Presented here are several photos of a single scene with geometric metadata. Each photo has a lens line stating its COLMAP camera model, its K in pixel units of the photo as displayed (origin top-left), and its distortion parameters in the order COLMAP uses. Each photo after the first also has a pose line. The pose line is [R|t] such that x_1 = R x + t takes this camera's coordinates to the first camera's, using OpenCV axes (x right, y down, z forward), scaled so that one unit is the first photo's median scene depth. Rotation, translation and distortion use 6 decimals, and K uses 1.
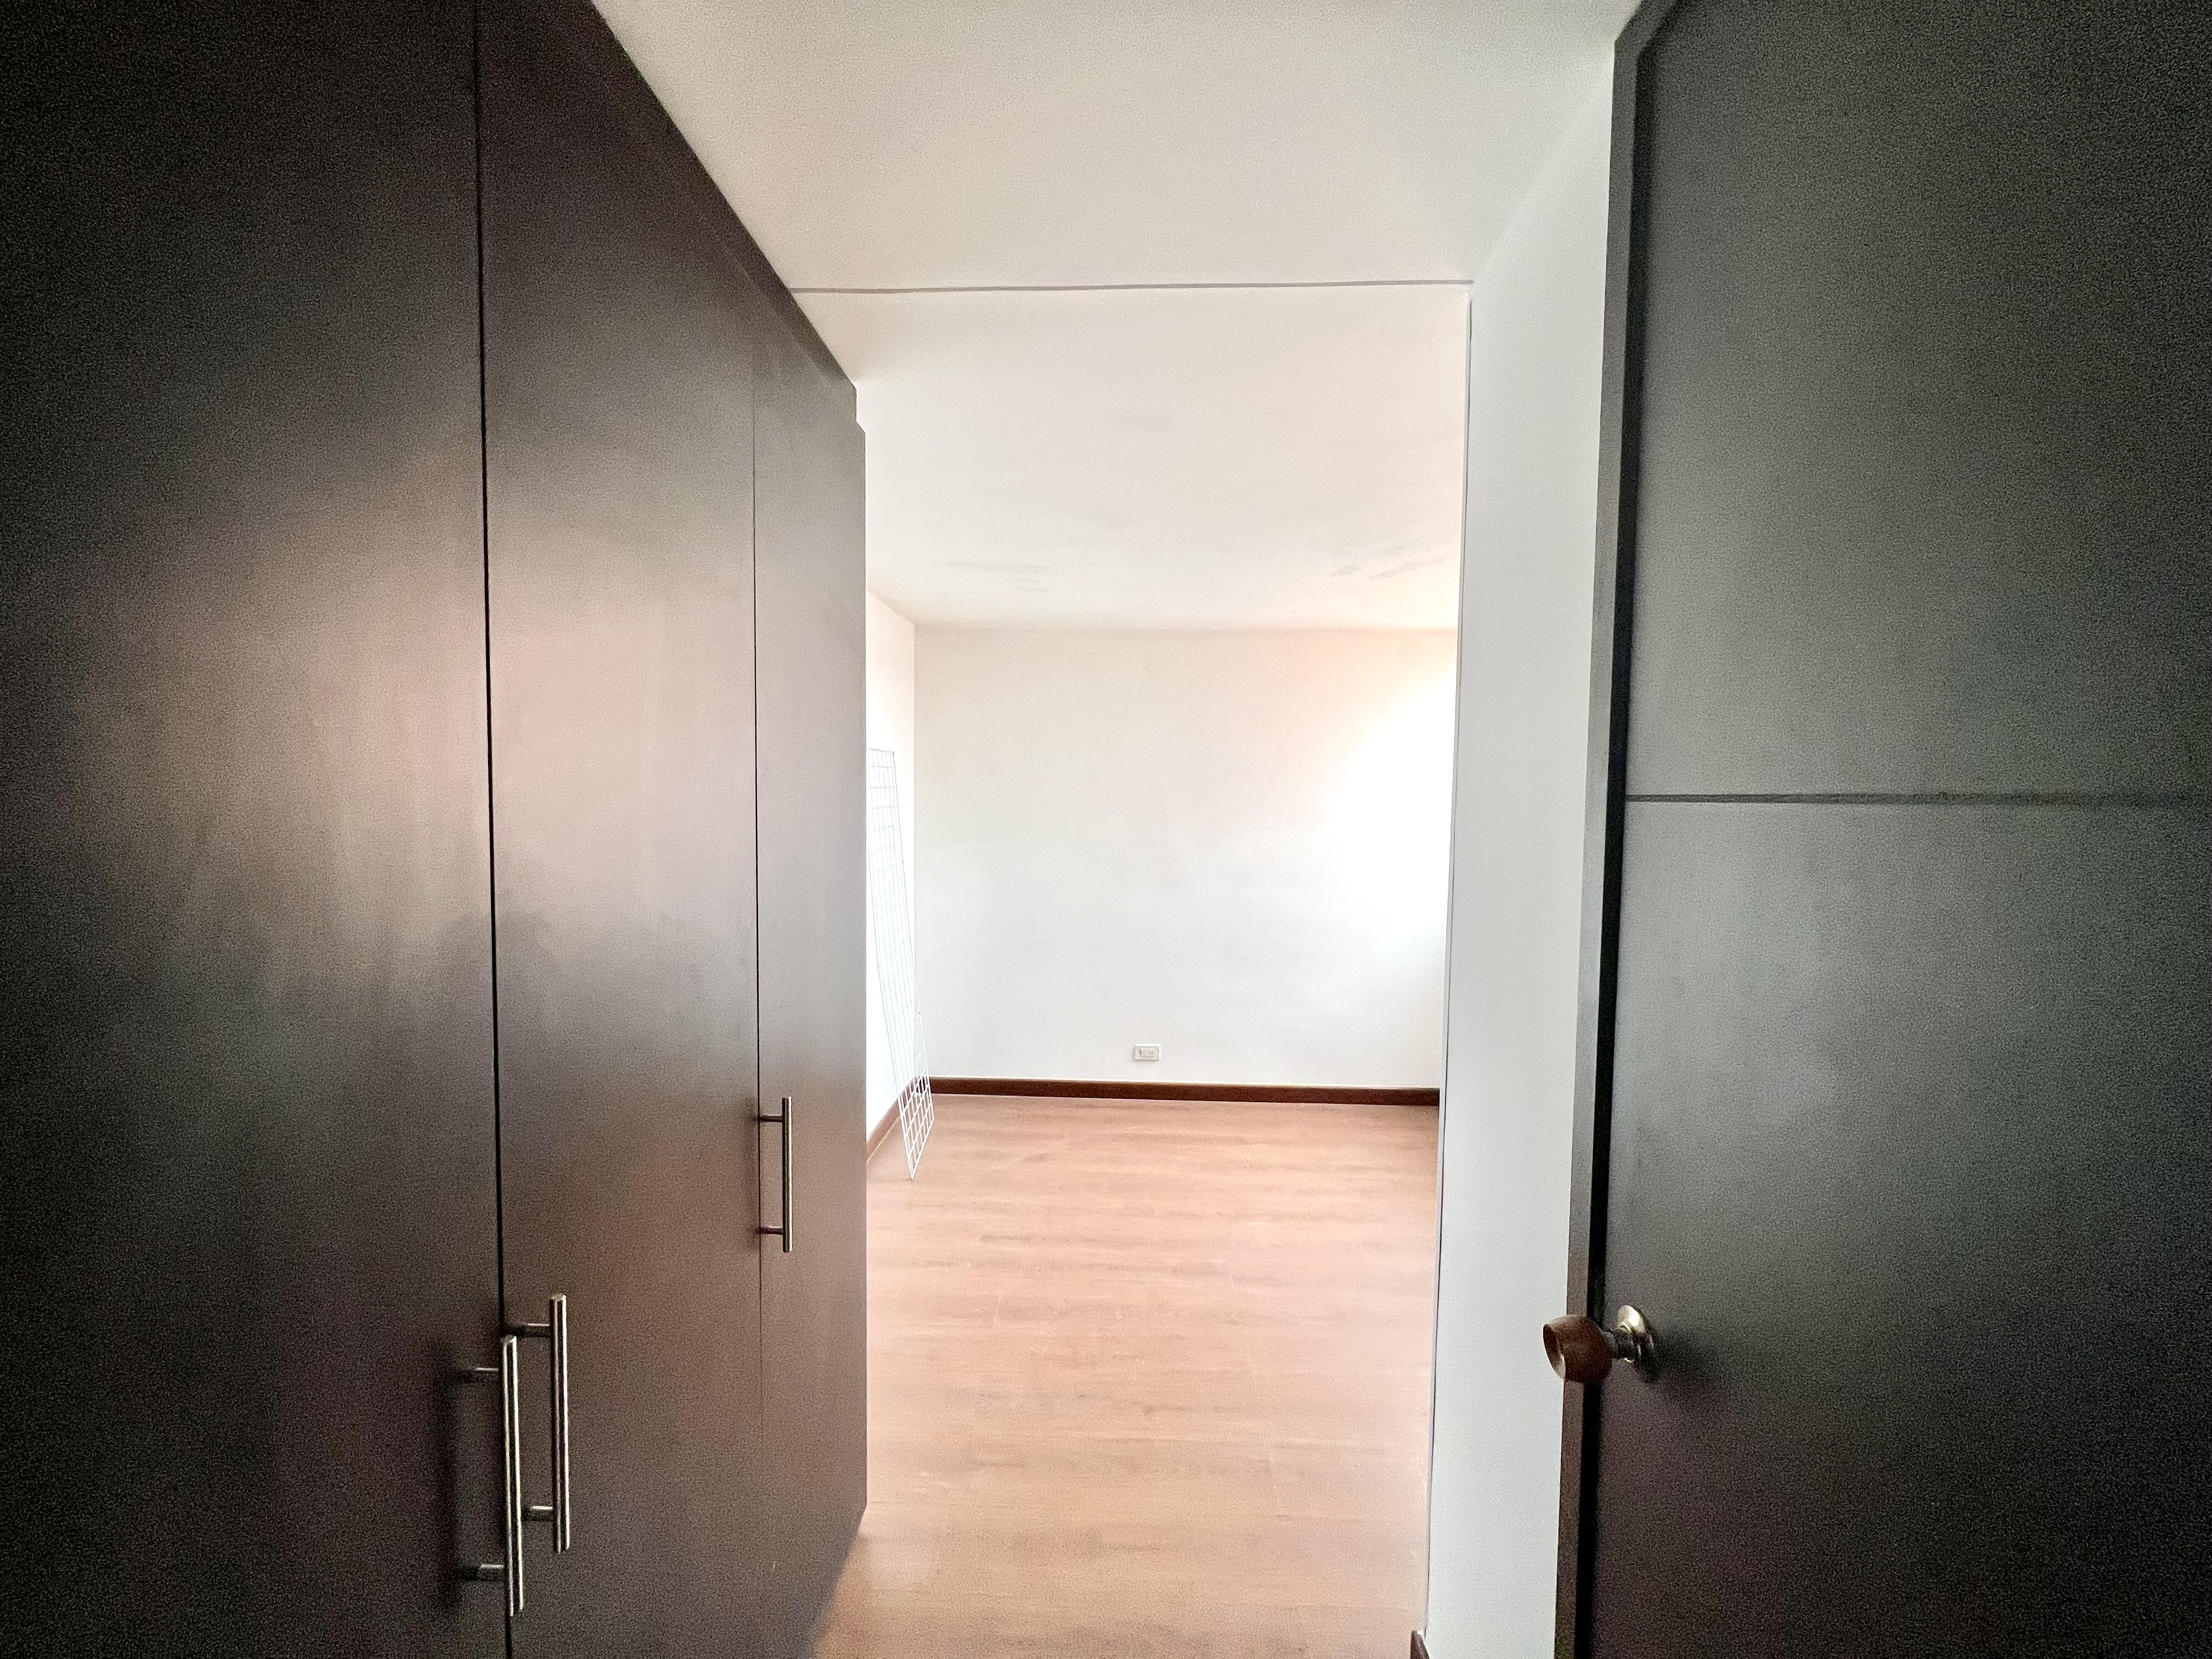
lens RADIAL K [[882.6, 0, 1102.8], [0, 882.6, 836.9], [0, 0, 1]] dist [-0.001021, 0.000425]
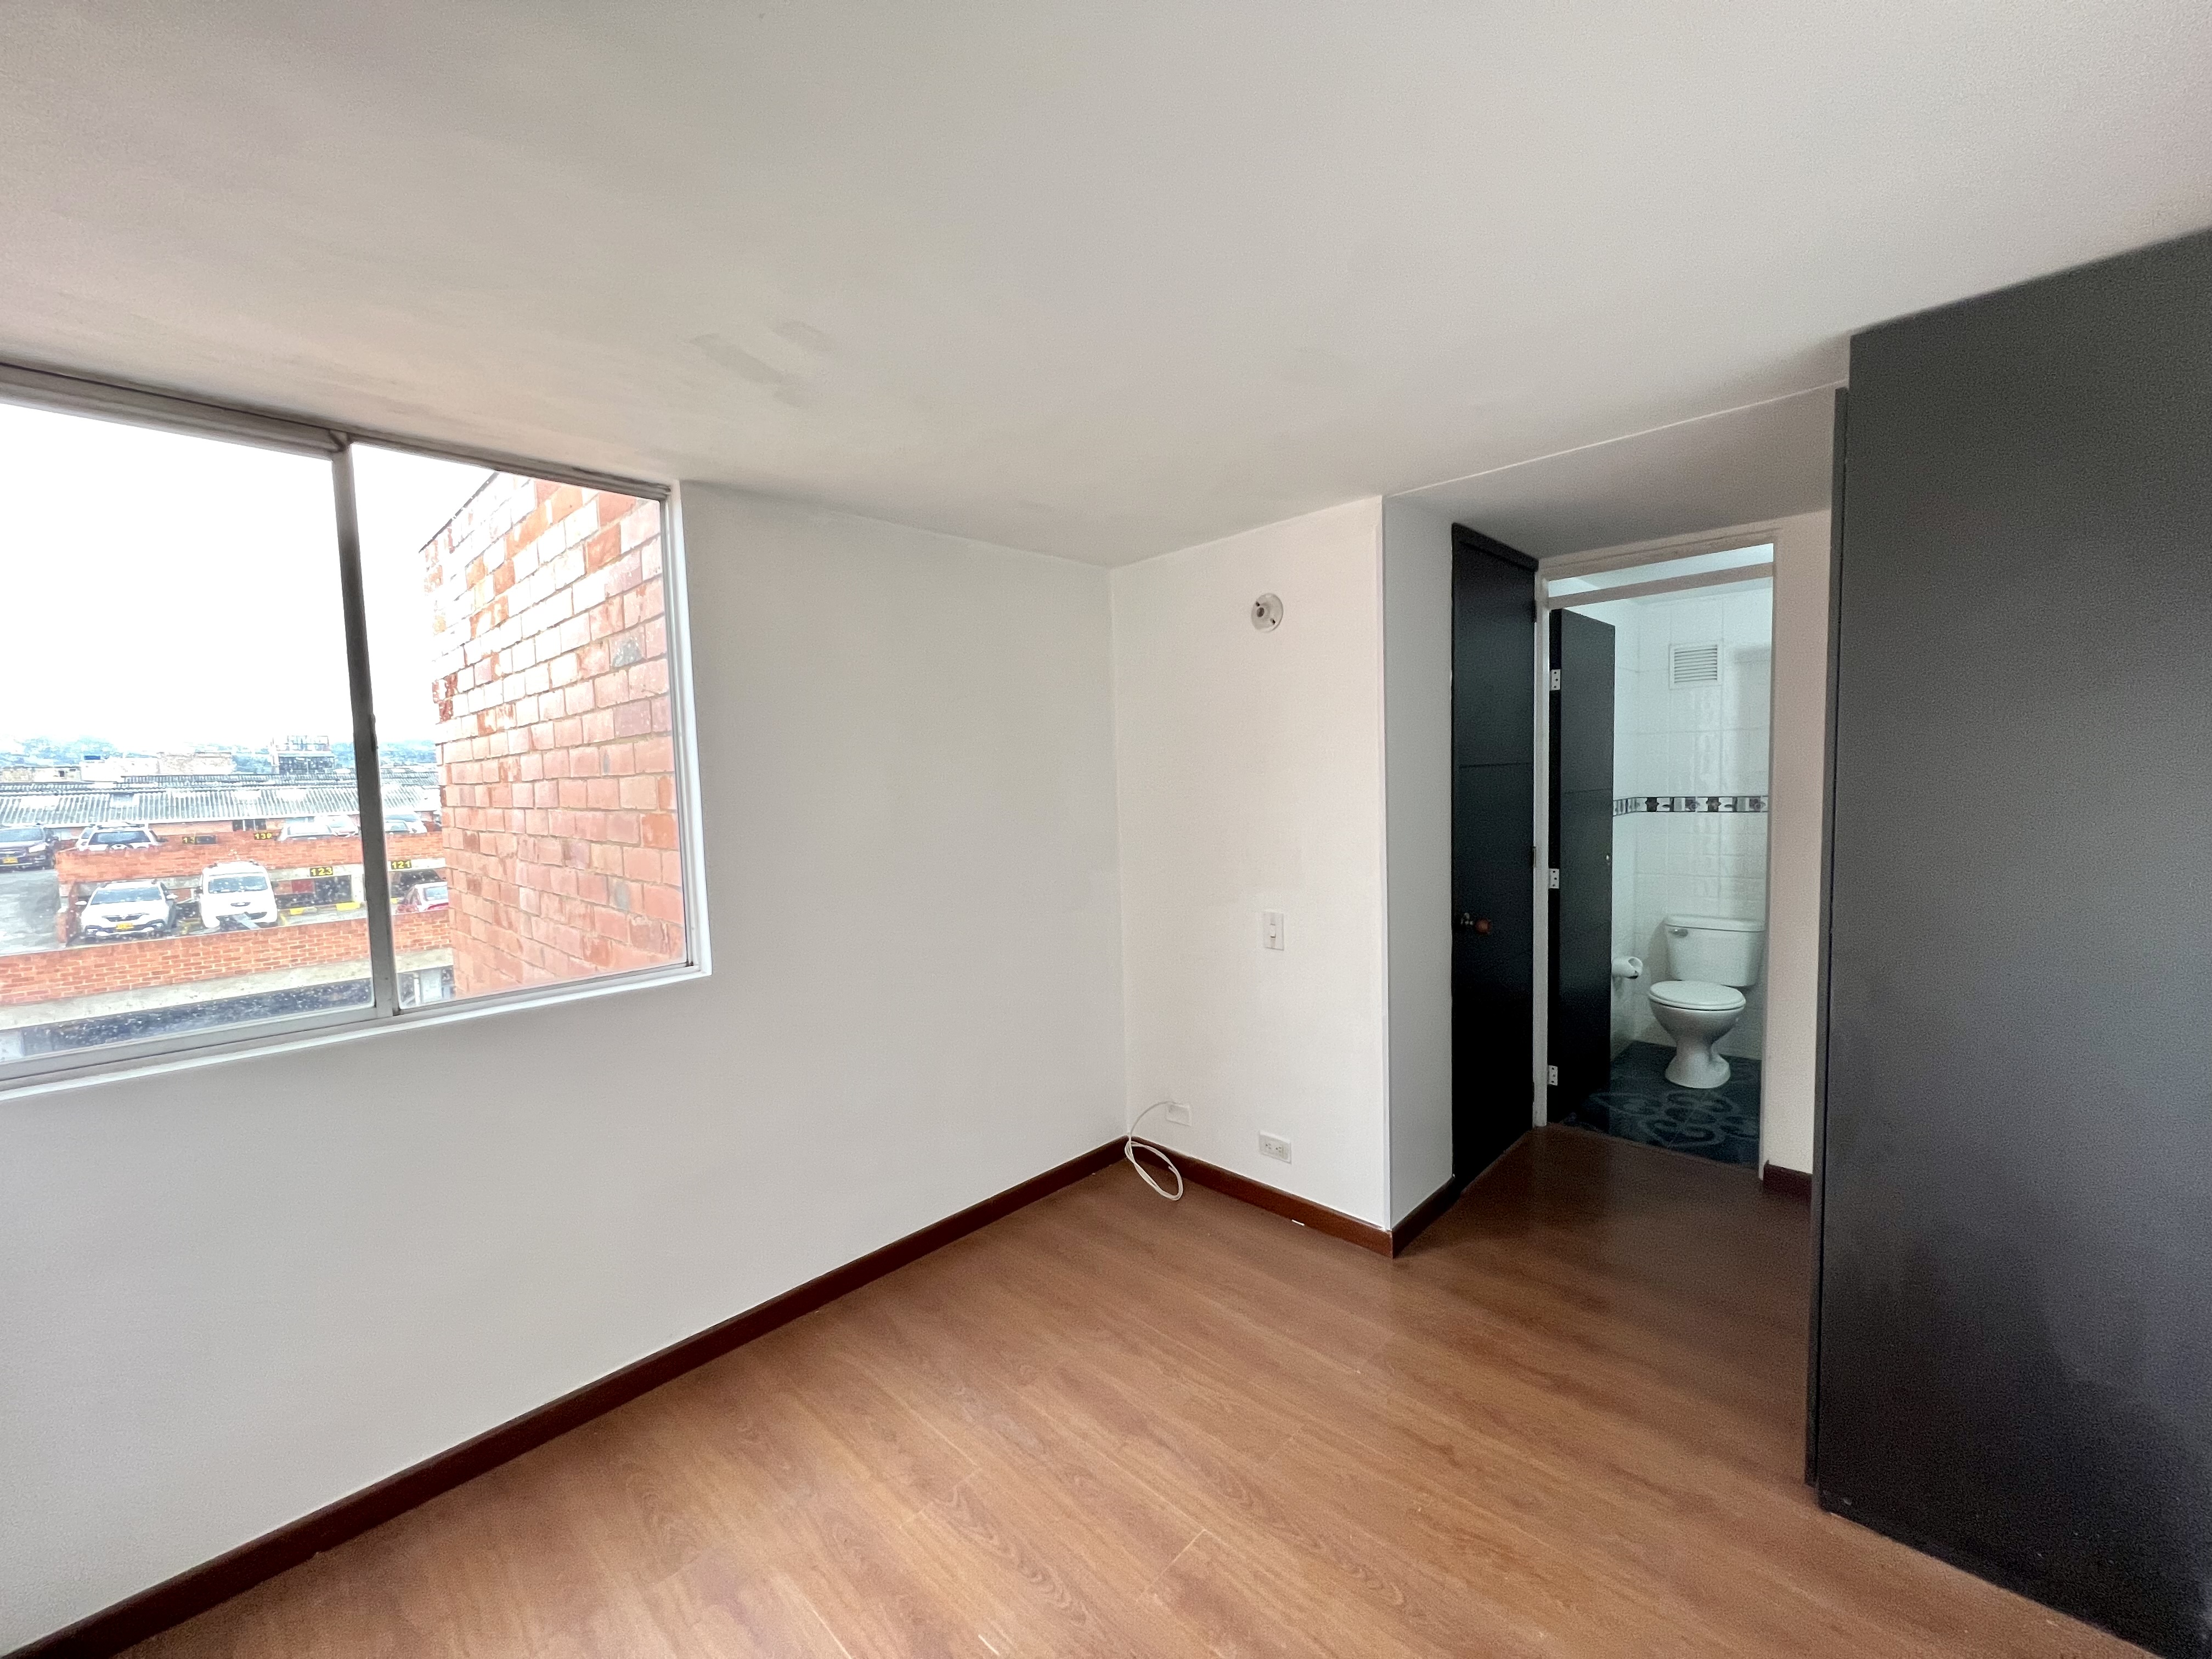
lens RADIAL K [[882.6, 0, 1102.8], [0, 882.6, 836.9], [0, 0, 1]] dist [-0.001021, 0.000425]
pose [[-0.741547, -0.040032, 0.669705, -0.276648], [0.047958, 0.992502, 0.112431, -0.102629], [-0.669184, 0.115490, -0.734067, 1.877221]]
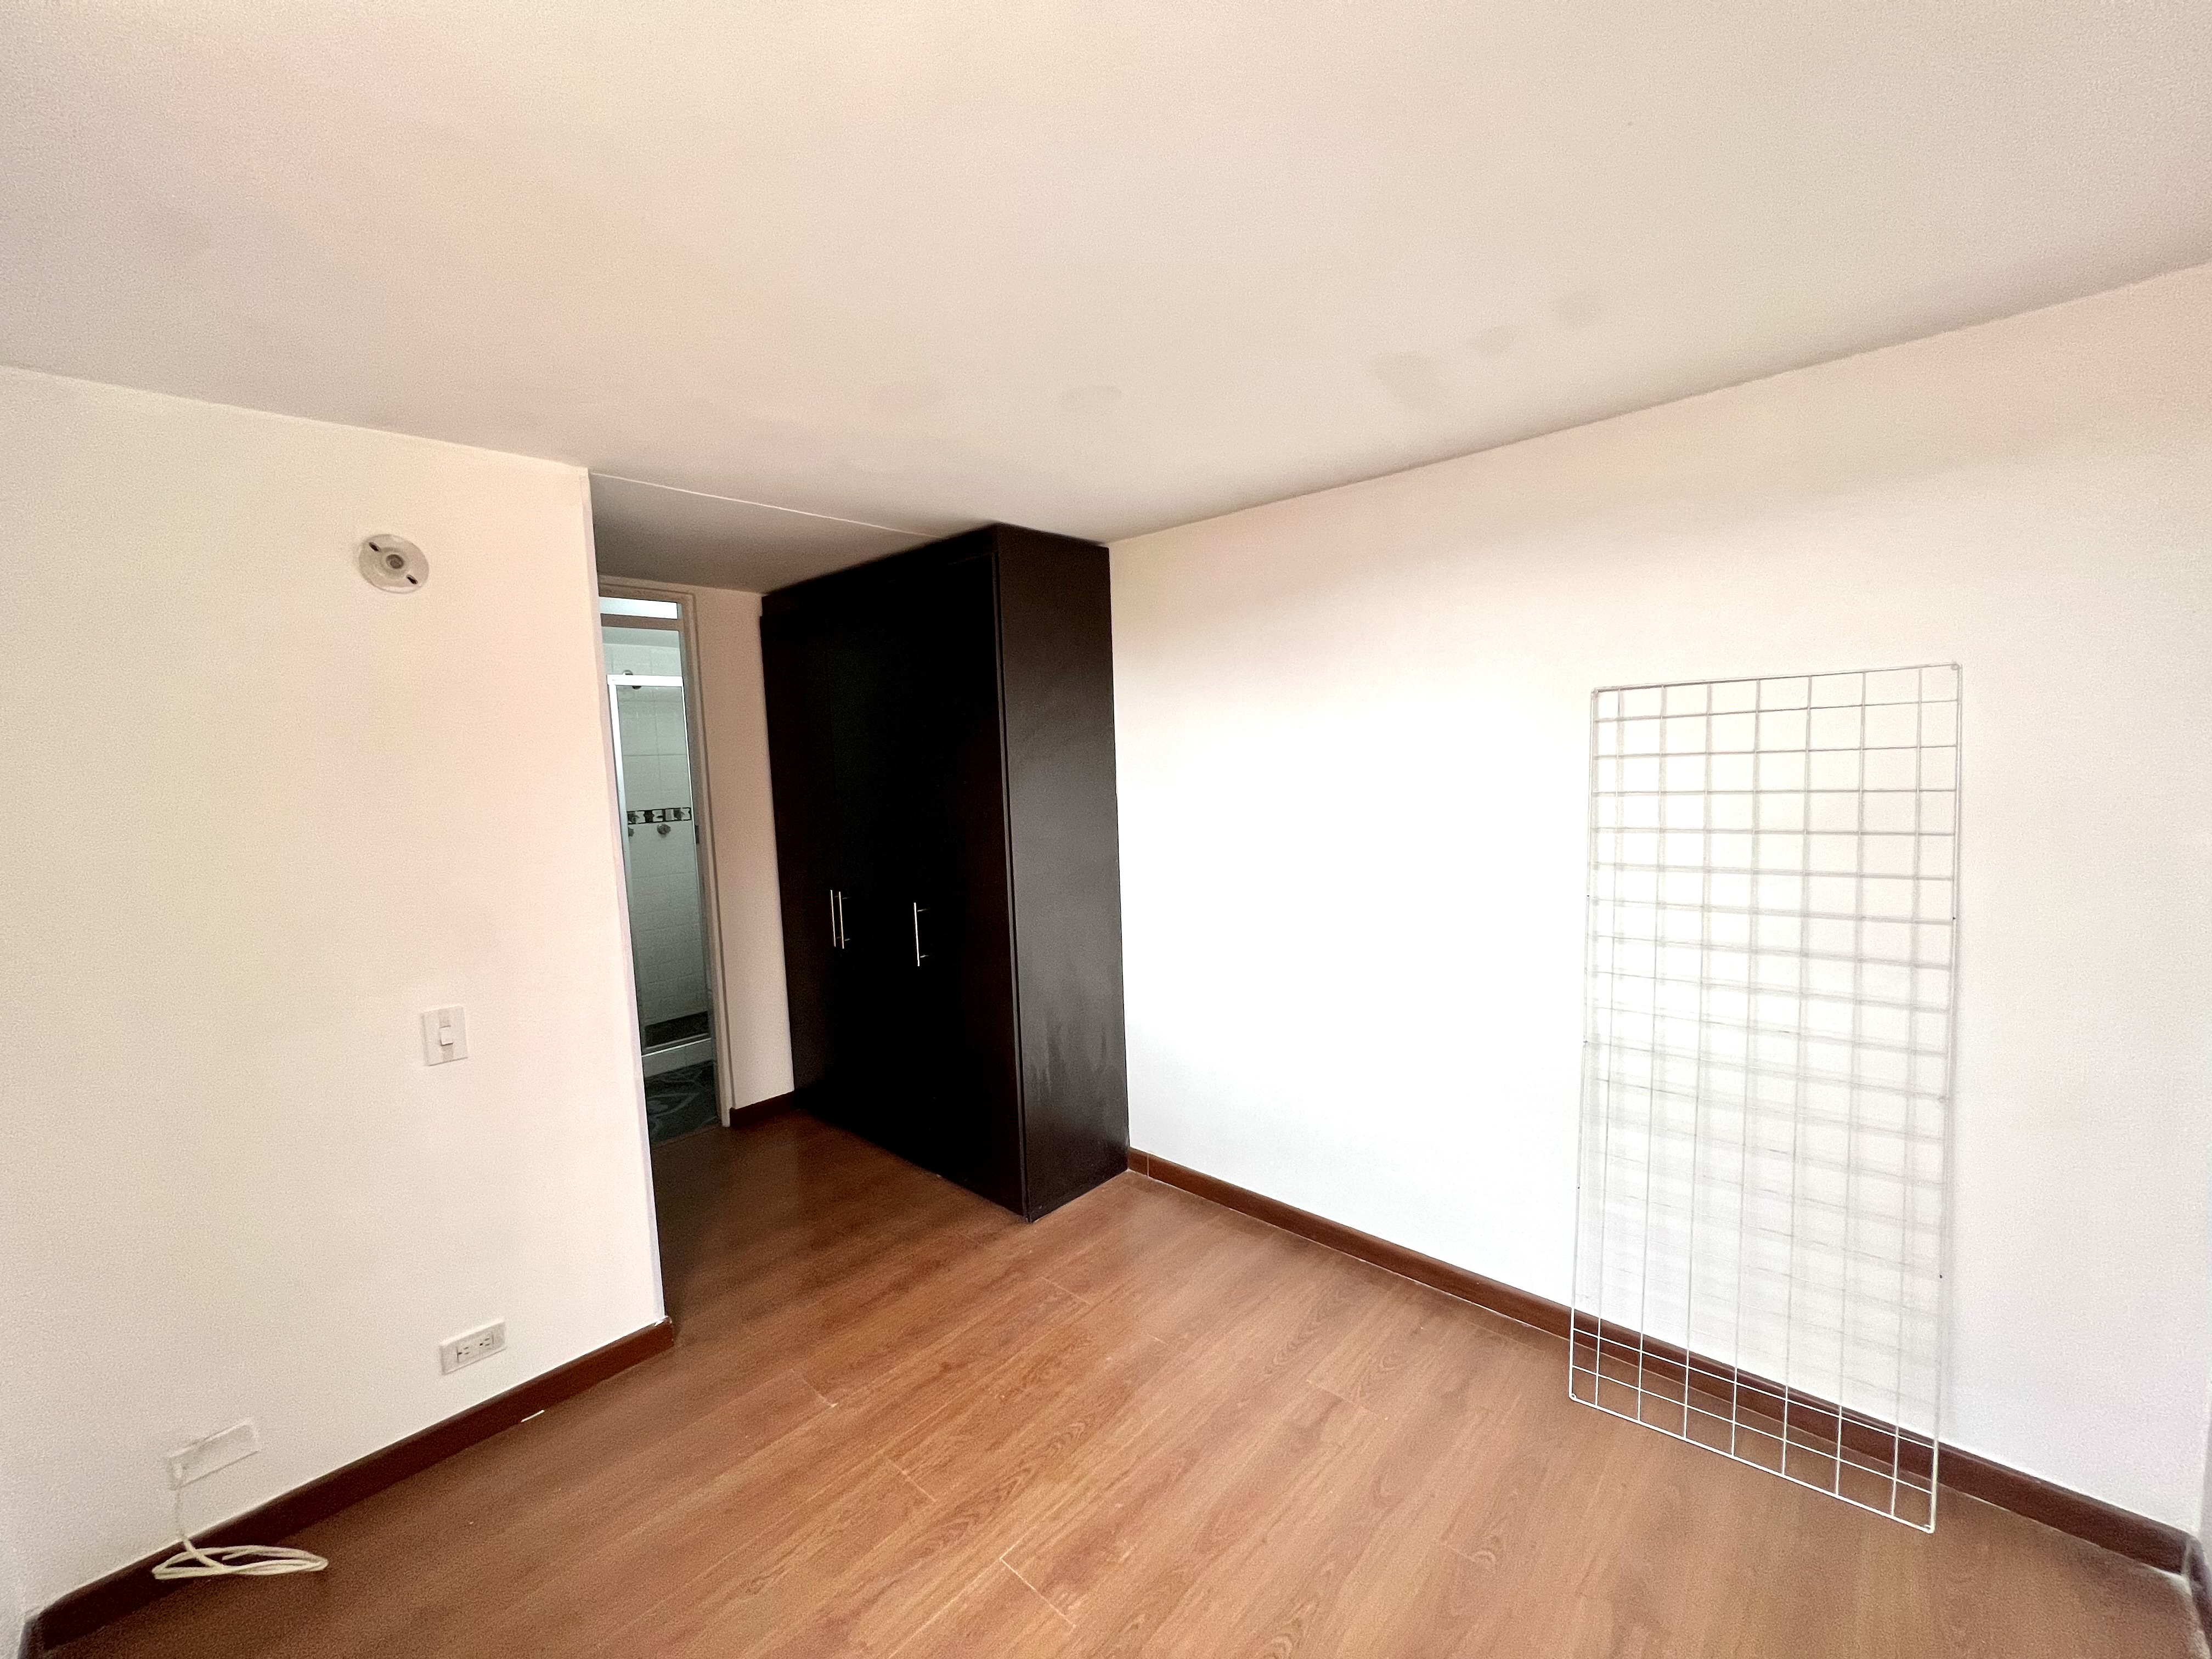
lens RADIAL K [[882.6, 0, 1102.8], [0, 882.6, 836.9], [0, 0, 1]] dist [-0.001021, 0.000425]
pose [[-0.655203, 0.082140, -0.750974, 0.691075], [-0.005356, 0.993541, 0.113344, -0.109553], [0.755434, 0.078286, -0.650532, 1.825238]]
